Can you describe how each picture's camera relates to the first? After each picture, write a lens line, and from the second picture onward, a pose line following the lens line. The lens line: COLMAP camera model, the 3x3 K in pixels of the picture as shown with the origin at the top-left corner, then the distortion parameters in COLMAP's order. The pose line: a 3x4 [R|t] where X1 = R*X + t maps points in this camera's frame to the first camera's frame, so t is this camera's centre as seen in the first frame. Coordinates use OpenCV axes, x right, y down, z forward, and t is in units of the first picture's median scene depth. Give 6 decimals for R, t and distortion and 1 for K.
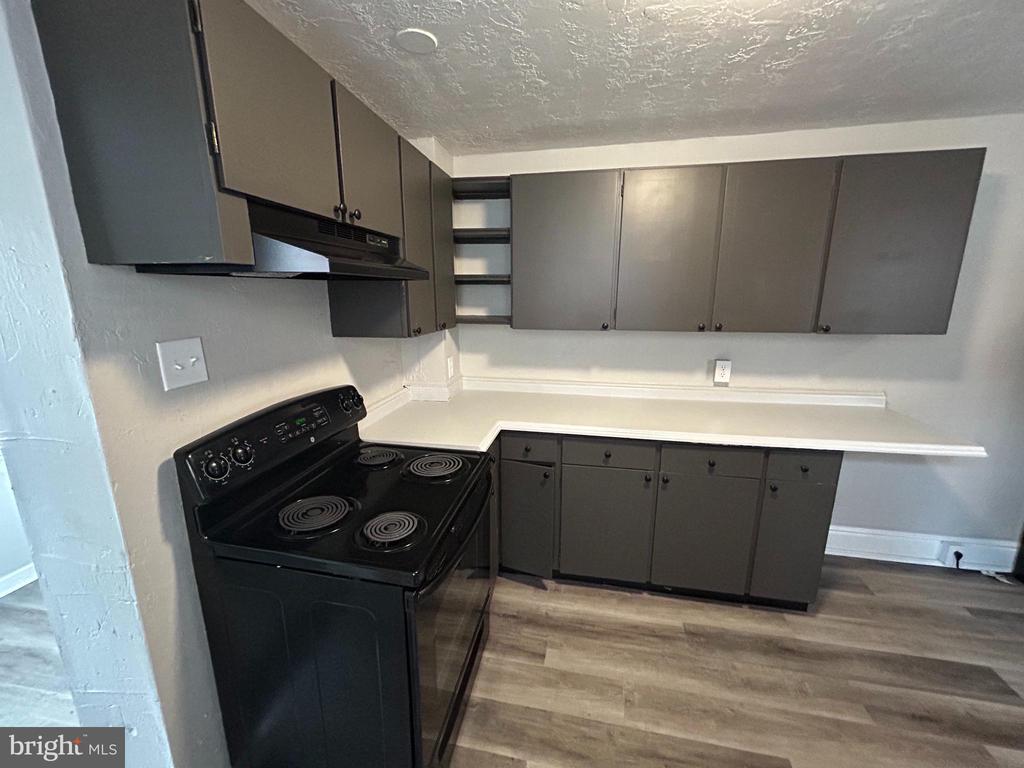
lens RADIAL K [[412.3, 0, 511.5], [0, 412.3, 381.4], [0, 0, 1]] dist [-0.001112, 0.001031]
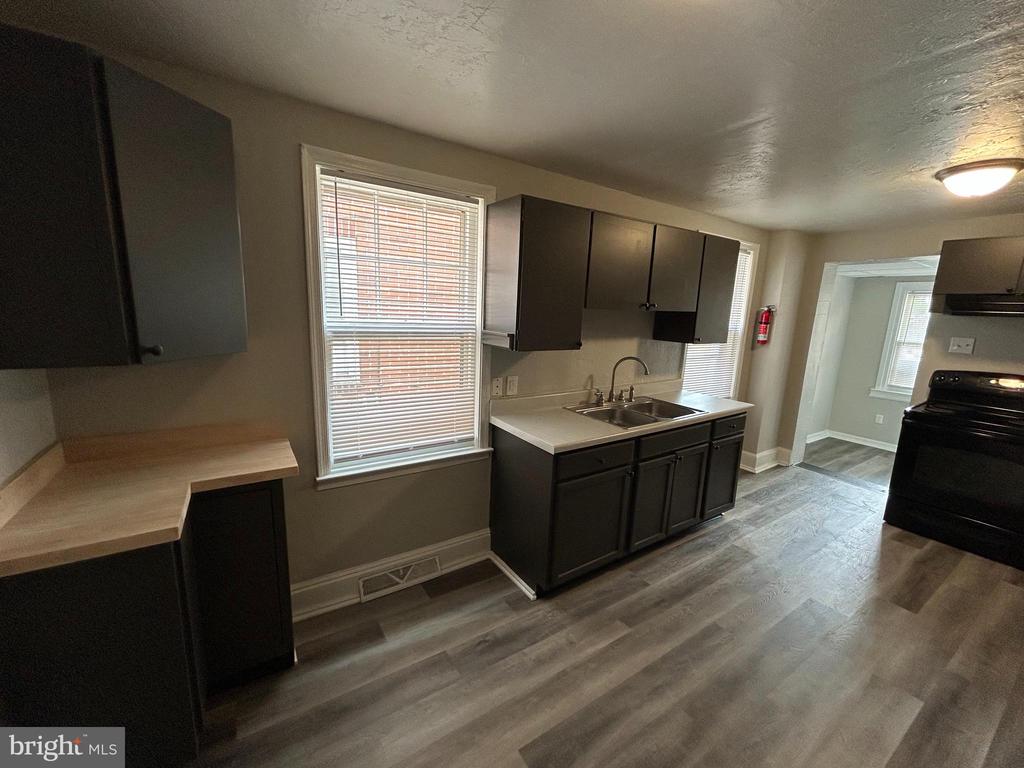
lens RADIAL K [[412.3, 0, 513.0], [0, 412.3, 386.5], [0, 0, 1]] dist [-0.001112, 0.001031]
pose [[-0.717155, 0.106162, -0.688780, 2.032691], [-0.188379, 0.922009, 0.338249, -0.094678], [0.670971, 0.372329, -0.641225, 0.476286]]
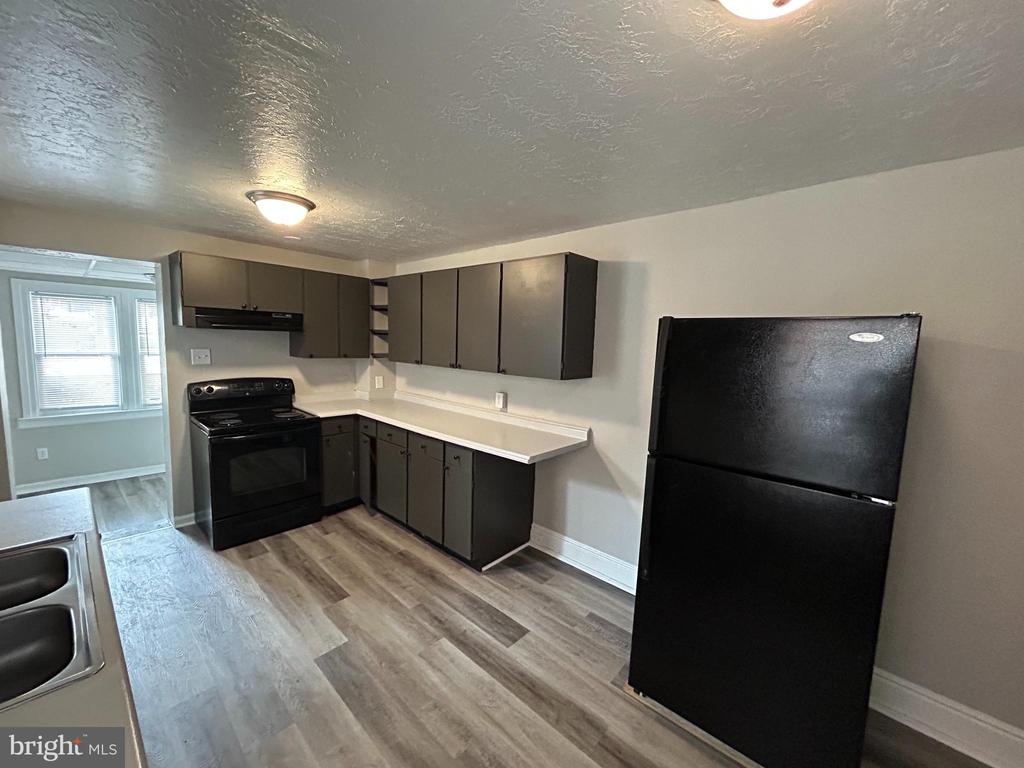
lens RADIAL K [[412.3, 0, 510.5], [0, 412.3, 378.2], [0, 0, 1]] dist [-0.001112, 0.001031]
pose [[0.851261, 0.079738, -0.518649, 1.557650], [-0.147320, 0.984952, -0.090369, 0.028578], [0.503638, 0.153334, 0.850198, -0.239235]]
